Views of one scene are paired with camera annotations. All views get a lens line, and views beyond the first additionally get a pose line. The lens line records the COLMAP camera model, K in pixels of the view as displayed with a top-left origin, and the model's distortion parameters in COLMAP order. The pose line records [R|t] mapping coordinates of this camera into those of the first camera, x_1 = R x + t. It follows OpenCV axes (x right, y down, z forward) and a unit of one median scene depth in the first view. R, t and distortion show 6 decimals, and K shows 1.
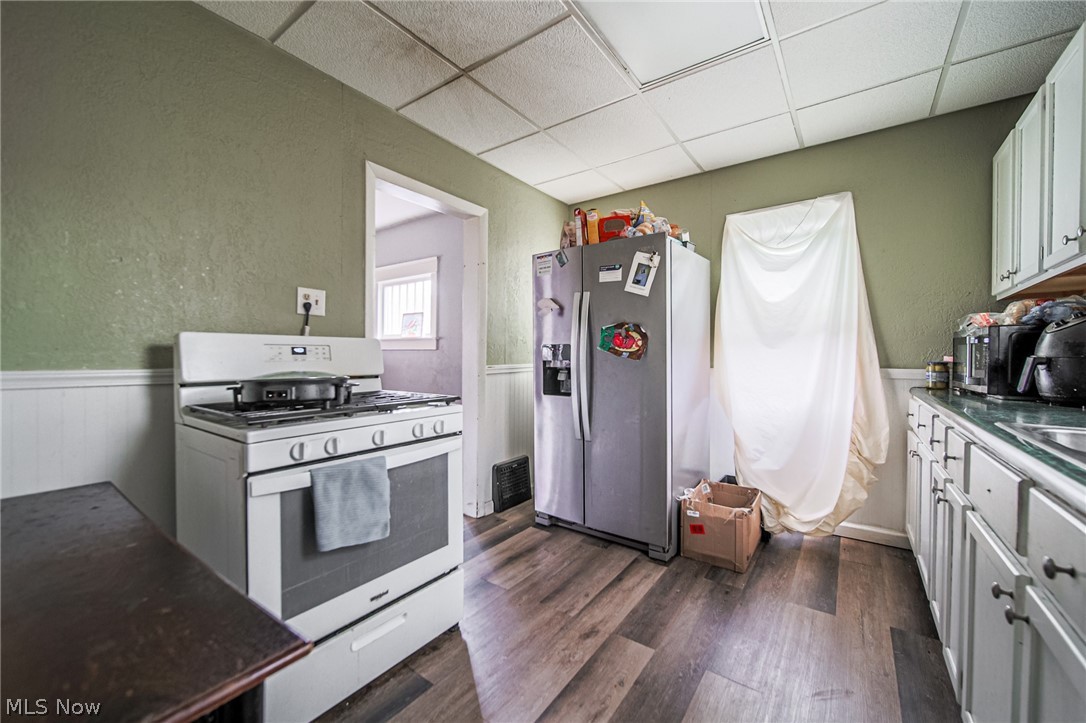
lens RADIAL K [[405.4, 0, 540.9], [0, 405.4, 366.6], [0, 0, 1]] dist [-0.001829, -0.000275]
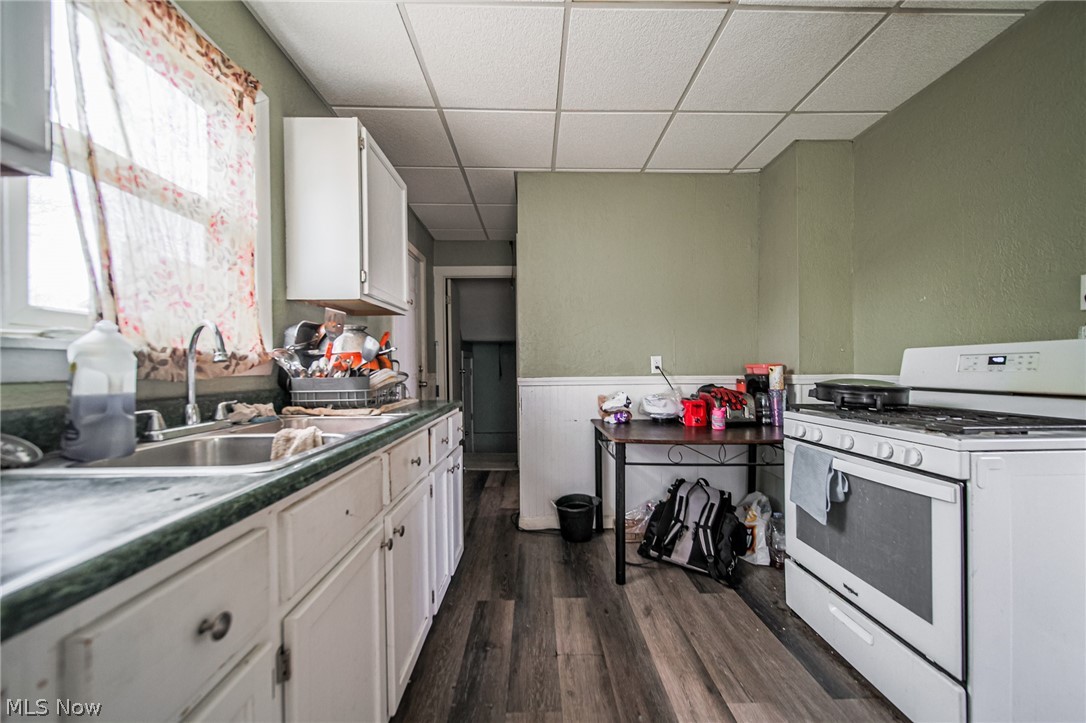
lens RADIAL K [[405.4, 0, 540.9], [0, 405.4, 366.6], [0, 0, 1]] dist [-0.001829, -0.000275]
pose [[-0.780057, -0.000623, -0.625708, 0.787464], [-0.013194, 0.999794, 0.015454, -0.027333], [0.625569, 0.020311, -0.779904, 1.129870]]
